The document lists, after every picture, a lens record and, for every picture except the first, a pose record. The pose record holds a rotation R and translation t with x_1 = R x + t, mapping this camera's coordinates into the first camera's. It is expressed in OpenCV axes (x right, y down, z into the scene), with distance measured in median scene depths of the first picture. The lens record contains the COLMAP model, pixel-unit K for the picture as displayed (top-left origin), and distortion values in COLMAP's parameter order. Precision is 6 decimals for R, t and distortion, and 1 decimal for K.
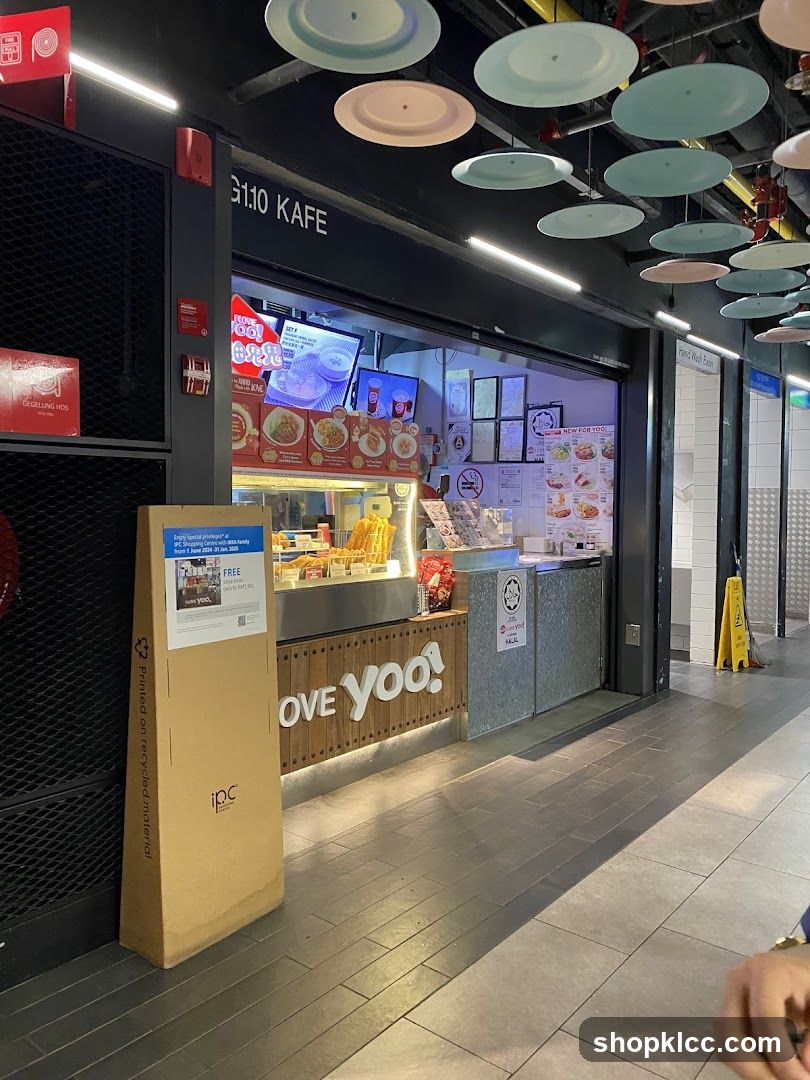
lens RADIAL K [[816.8, 0, 405.0], [0, 816.8, 540.0], [0, 0, 1]] dist [-0.003314, -0.005230]
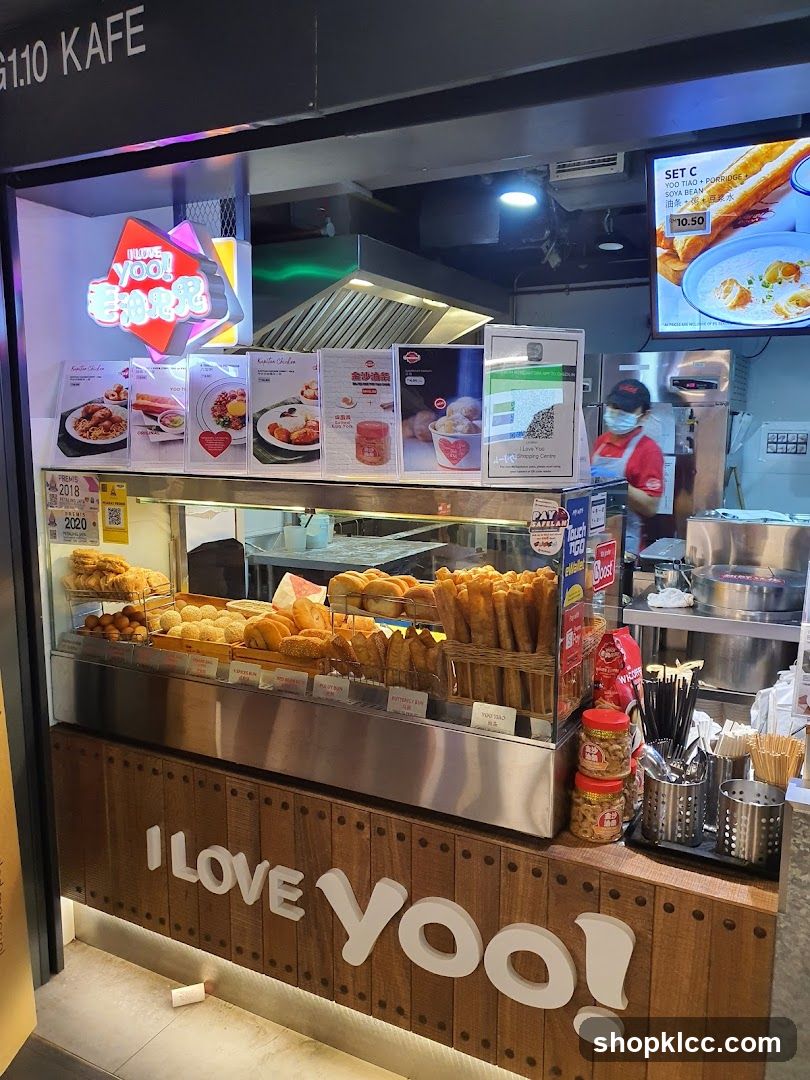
lens RADIAL K [[816.8, 0, 405.0], [0, 816.8, 540.0], [0, 0, 1]] dist [-0.003314, -0.005230]
pose [[0.195087, 0.144375, -0.970102, 0.486252], [-0.048809, 0.989310, 0.137418, -0.143689], [0.979571, 0.020541, 0.200049, 1.064283]]
